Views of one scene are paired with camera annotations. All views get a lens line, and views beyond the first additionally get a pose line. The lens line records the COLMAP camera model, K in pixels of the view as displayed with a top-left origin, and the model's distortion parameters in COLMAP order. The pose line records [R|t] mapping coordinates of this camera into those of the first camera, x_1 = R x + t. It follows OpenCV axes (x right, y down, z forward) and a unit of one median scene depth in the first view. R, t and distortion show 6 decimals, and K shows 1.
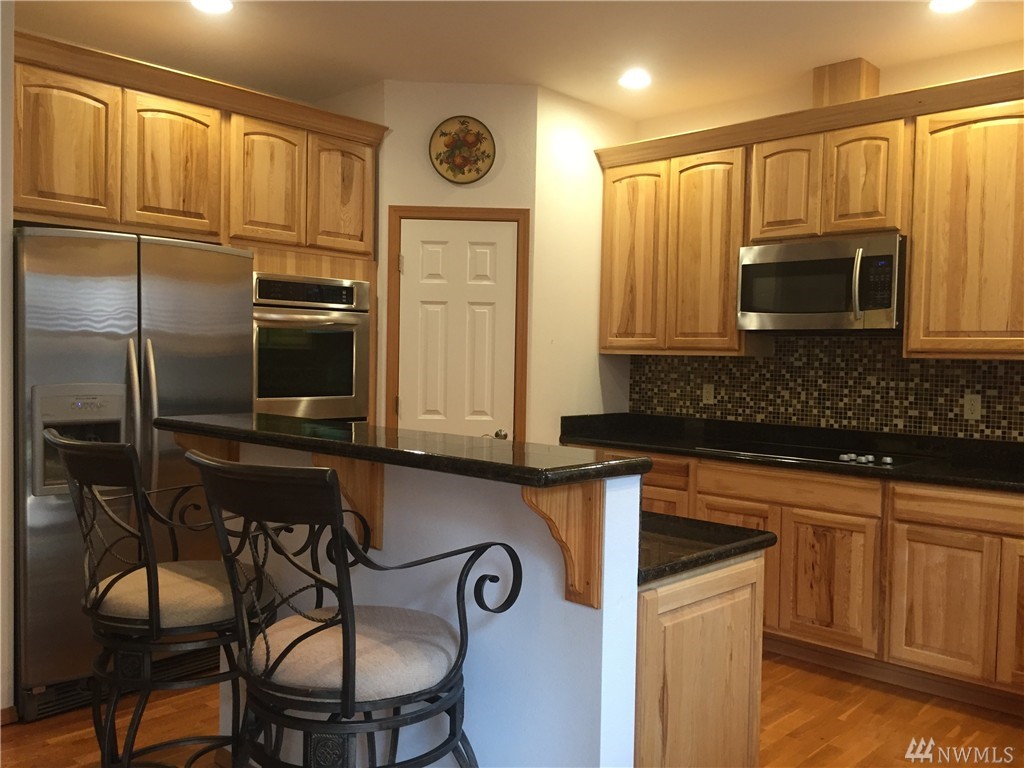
lens RADIAL K [[871.5, 0, 514.7], [0, 871.5, 384.7], [0, 0, 1]] dist [0.071805, -0.095131]
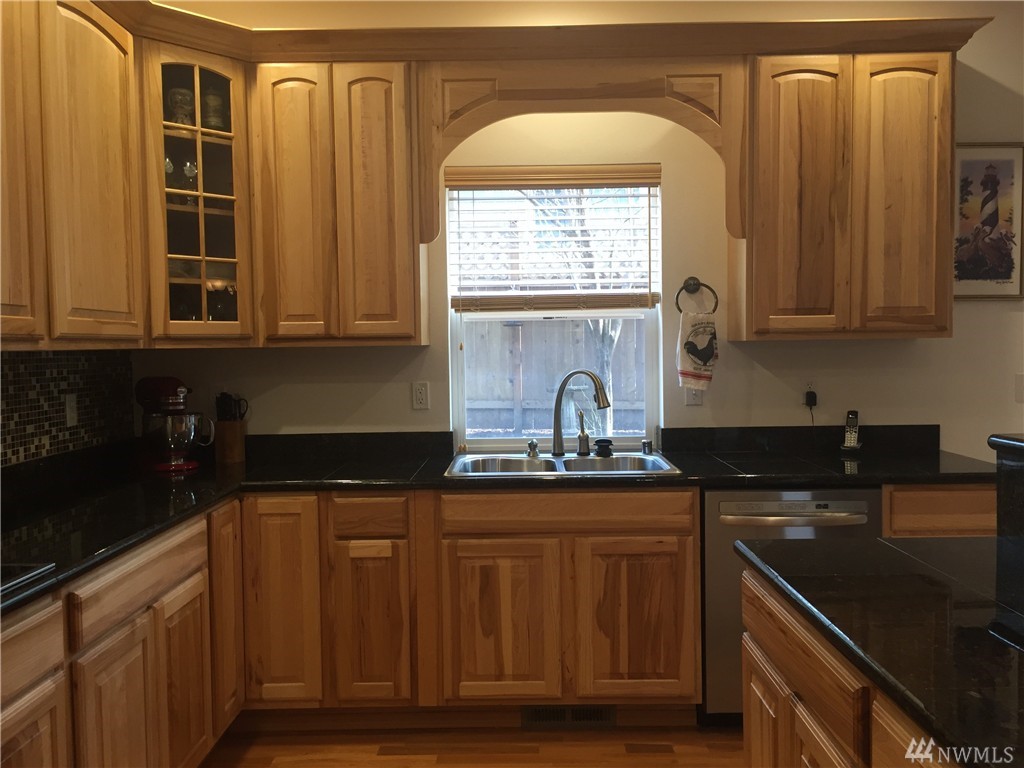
lens RADIAL K [[871.5, 0, 514.7], [0, 871.5, 384.7], [0, 0, 1]] dist [0.071805, -0.095131]
pose [[-0.679115, -0.041846, 0.732838, -0.114185], [0.026233, 0.996352, 0.081202, -0.039314], [-0.733563, 0.074370, -0.675540, 0.995775]]
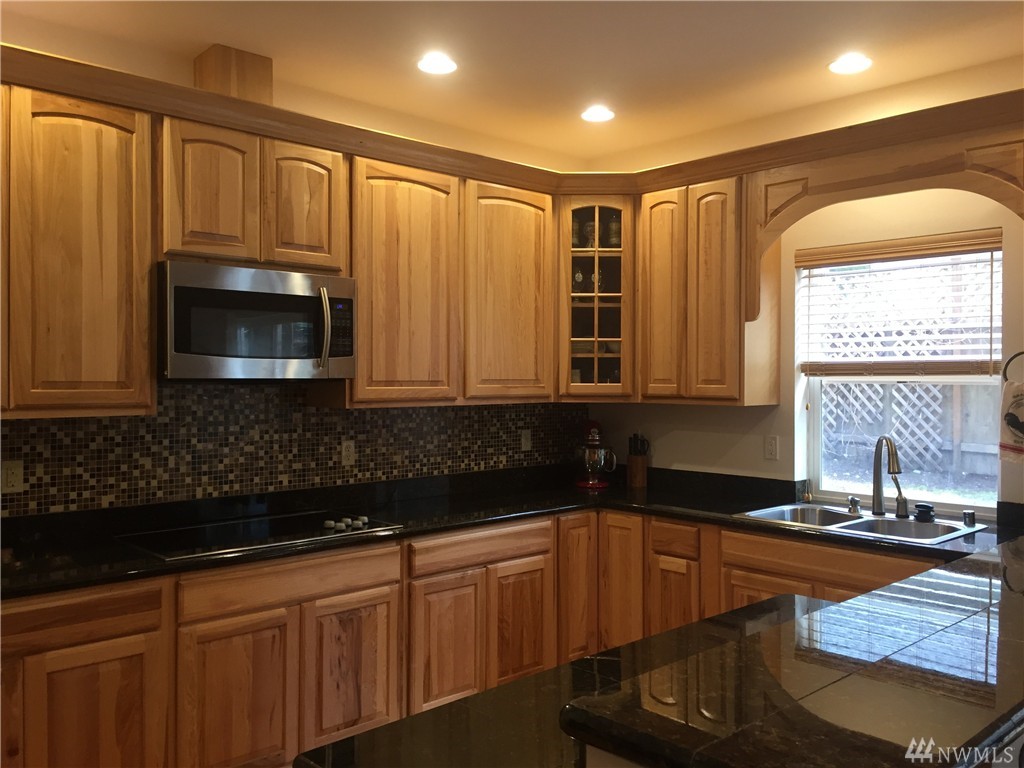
lens RADIAL K [[871.5, 0, 514.7], [0, 871.5, 384.7], [0, 0, 1]] dist [0.071805, -0.095131]
pose [[0.063129, -0.029203, 0.997578, -0.442552], [0.032523, 0.999101, 0.027190, -0.070215], [-0.997475, 0.030728, 0.064022, 0.707099]]
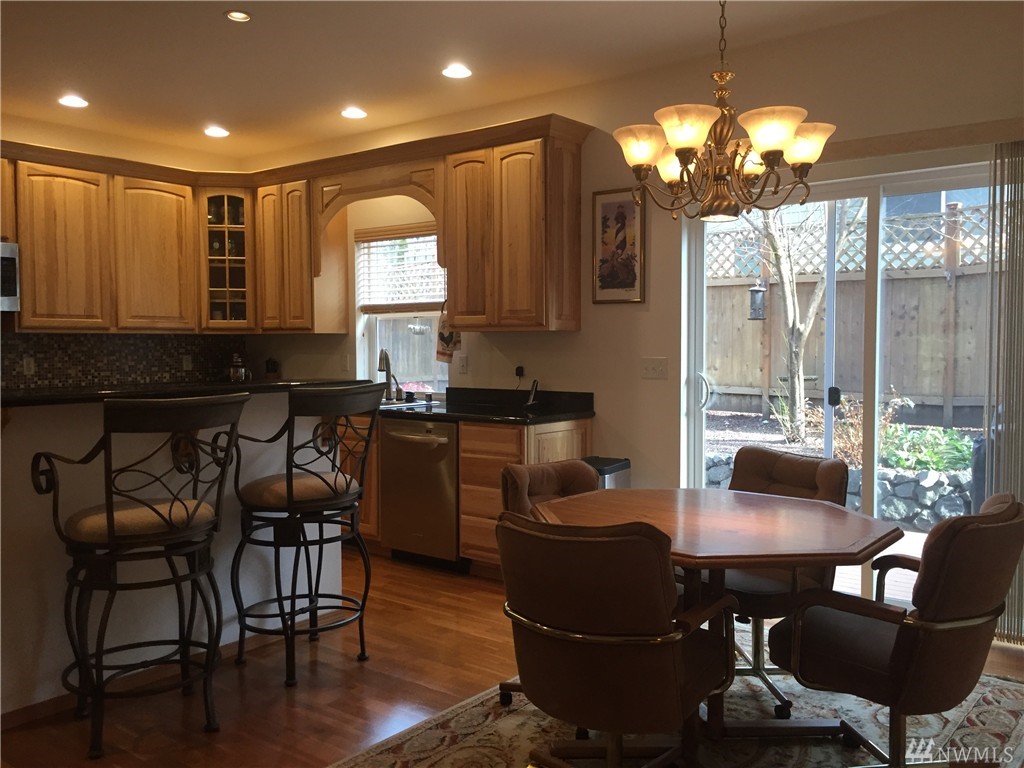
lens RADIAL K [[871.5, 0, 514.7], [0, 871.5, 384.7], [0, 0, 1]] dist [0.071805, -0.095131]
pose [[-0.093332, -0.065847, 0.993455, -0.945908], [0.034011, 0.997017, 0.069279, -0.016798], [-0.995054, 0.040255, -0.090814, 0.324031]]
